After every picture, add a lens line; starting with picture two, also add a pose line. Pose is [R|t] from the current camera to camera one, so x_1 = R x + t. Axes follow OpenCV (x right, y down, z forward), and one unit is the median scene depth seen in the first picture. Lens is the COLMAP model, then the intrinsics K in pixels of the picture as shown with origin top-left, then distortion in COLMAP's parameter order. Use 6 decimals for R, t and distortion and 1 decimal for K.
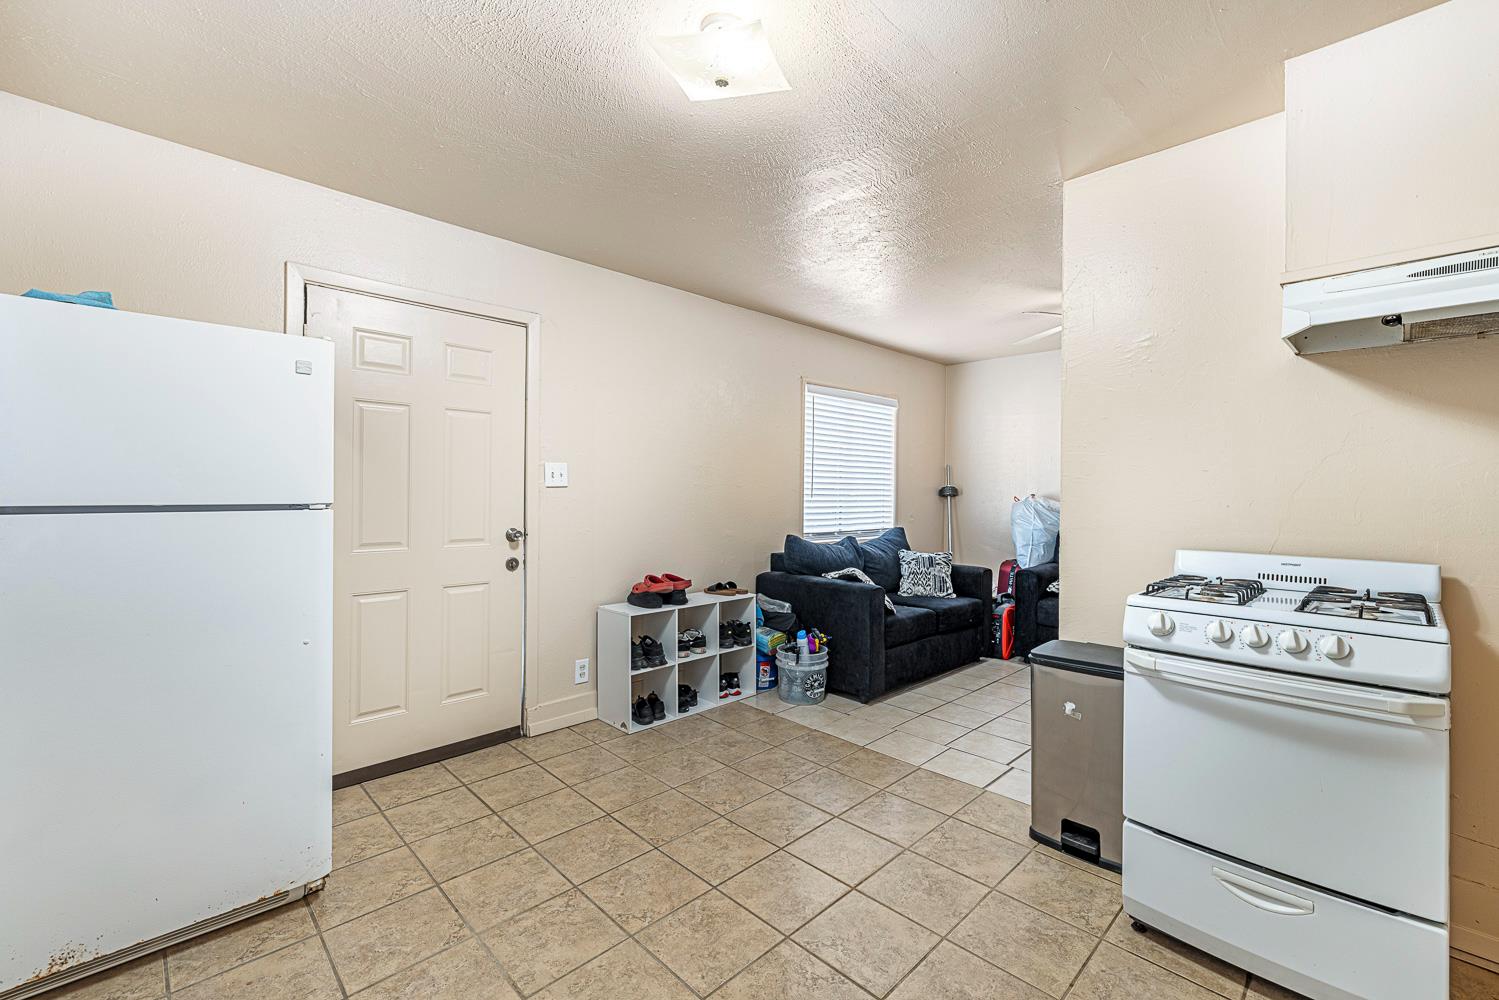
lens RADIAL K [[632.5, 0, 749.5], [0, 632.5, 492.3], [0, 0, 1]] dist [-0.000813, -0.000725]
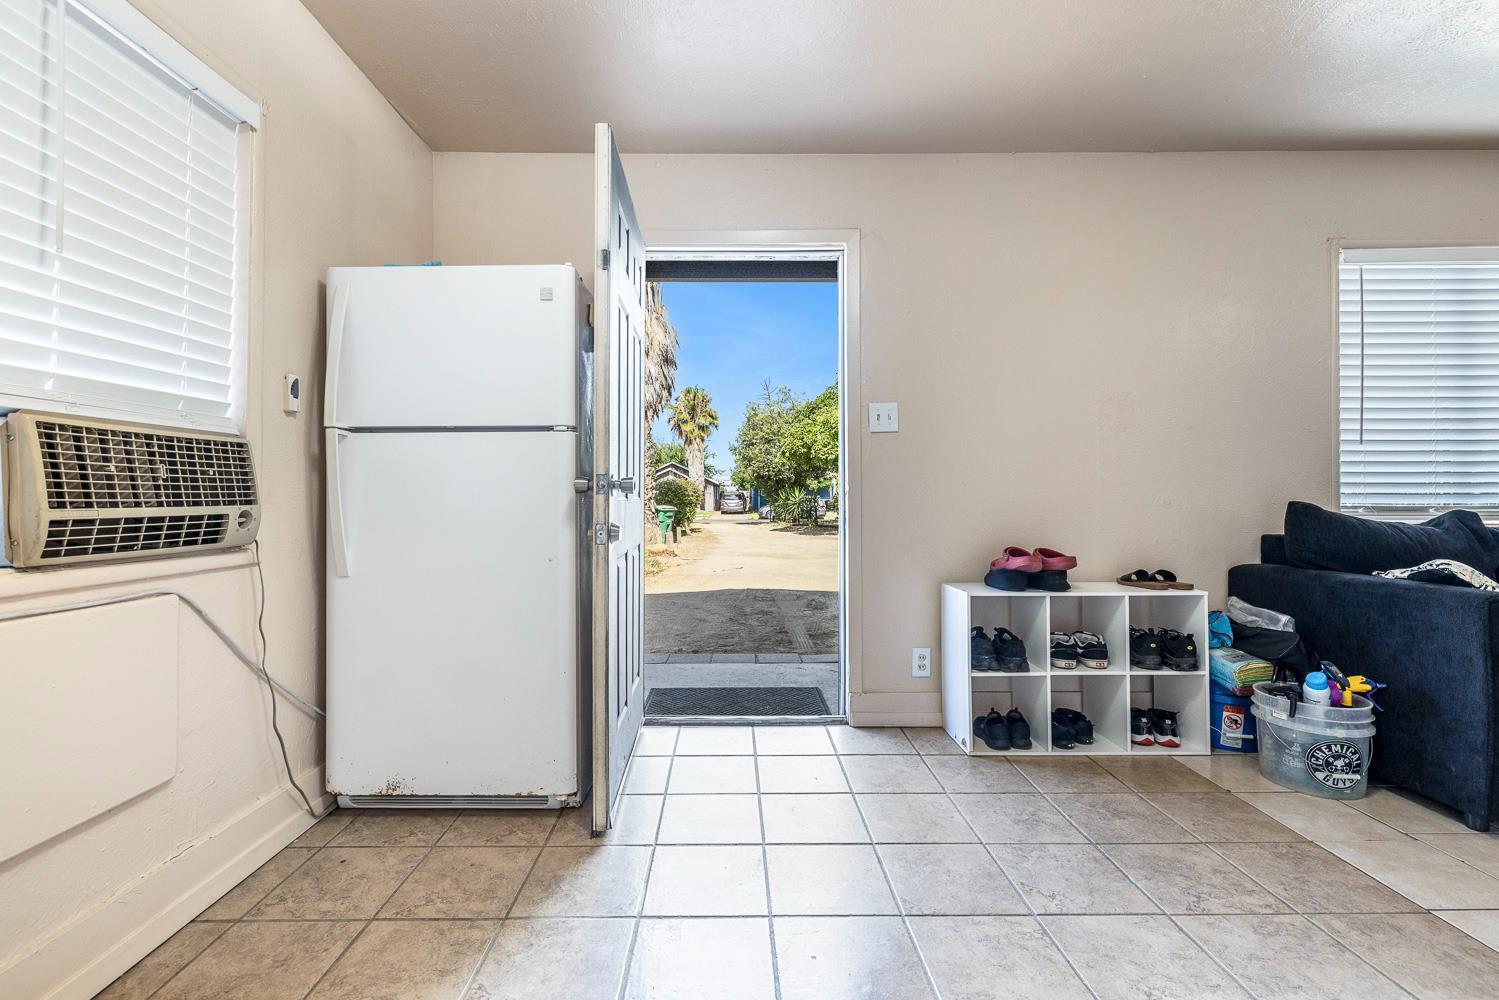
lens RADIAL K [[632.5, 0, 726.6], [0, 632.5, 496.4], [0, 0, 1]] dist [-0.000813, -0.000725]
pose [[0.710600, -0.016365, -0.703405, 0.114020], [0.006235, 0.999837, -0.016963, 0.076829], [0.703568, 0.007668, 0.710586, 0.231803]]
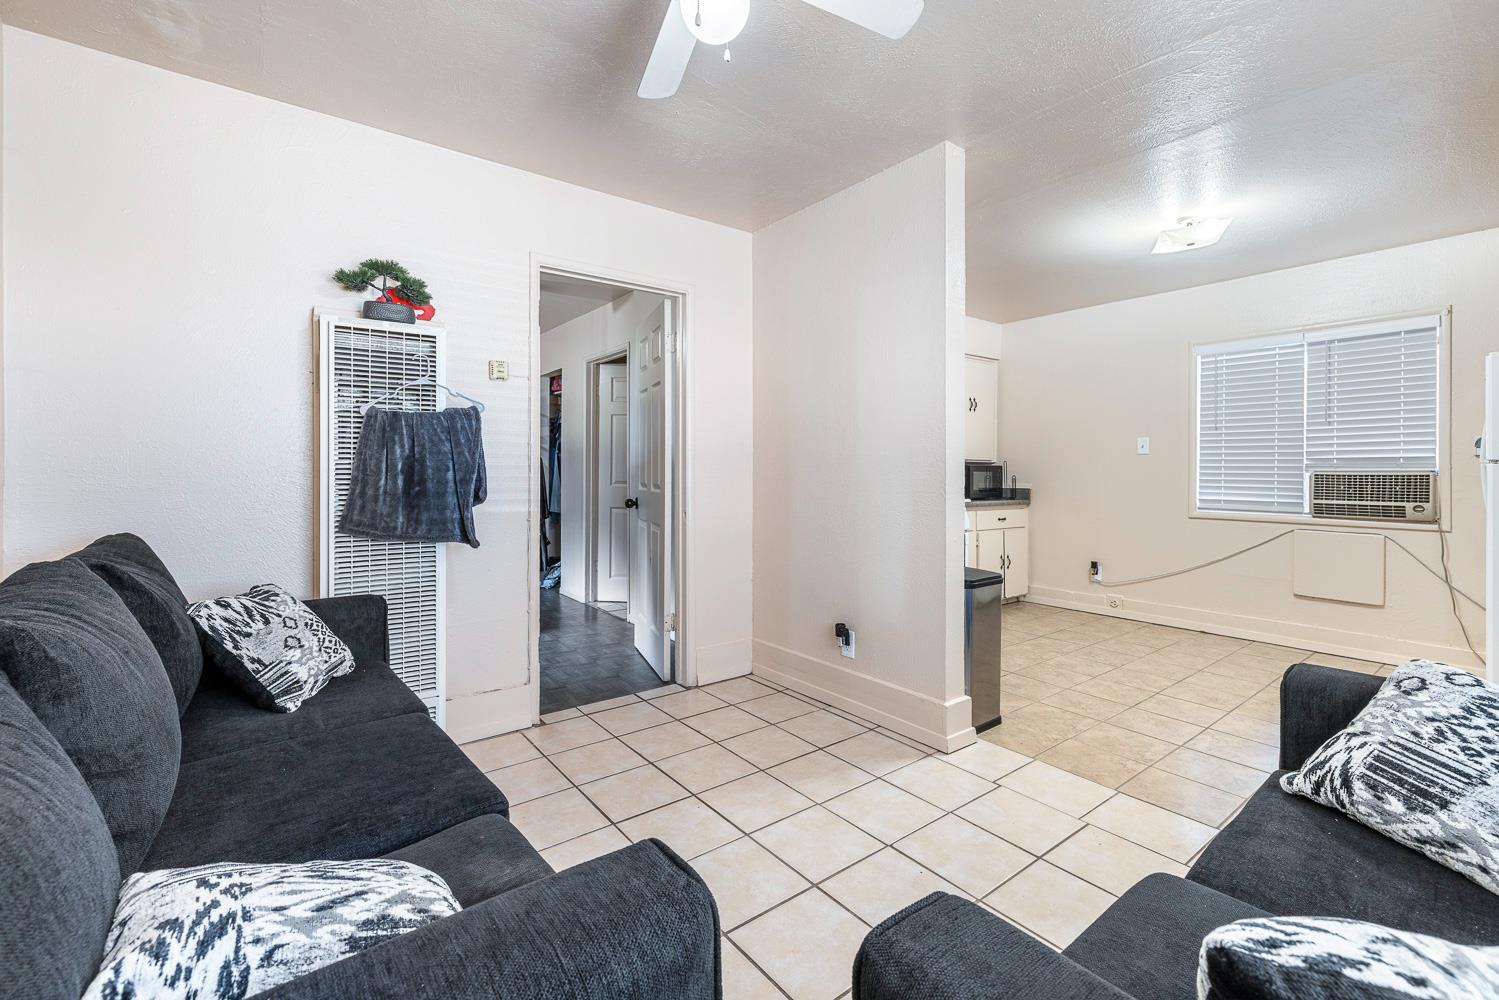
lens RADIAL K [[632.5, 0, 739.2], [0, 632.5, 466.6], [0, 0, 1]] dist [-0.000813, -0.000725]
pose [[-0.991521, -0.006696, 0.129775, 0.482537], [-0.007090, 0.999972, -0.002567, 0.027865], [-0.129754, -0.003466, -0.991540, 1.405656]]
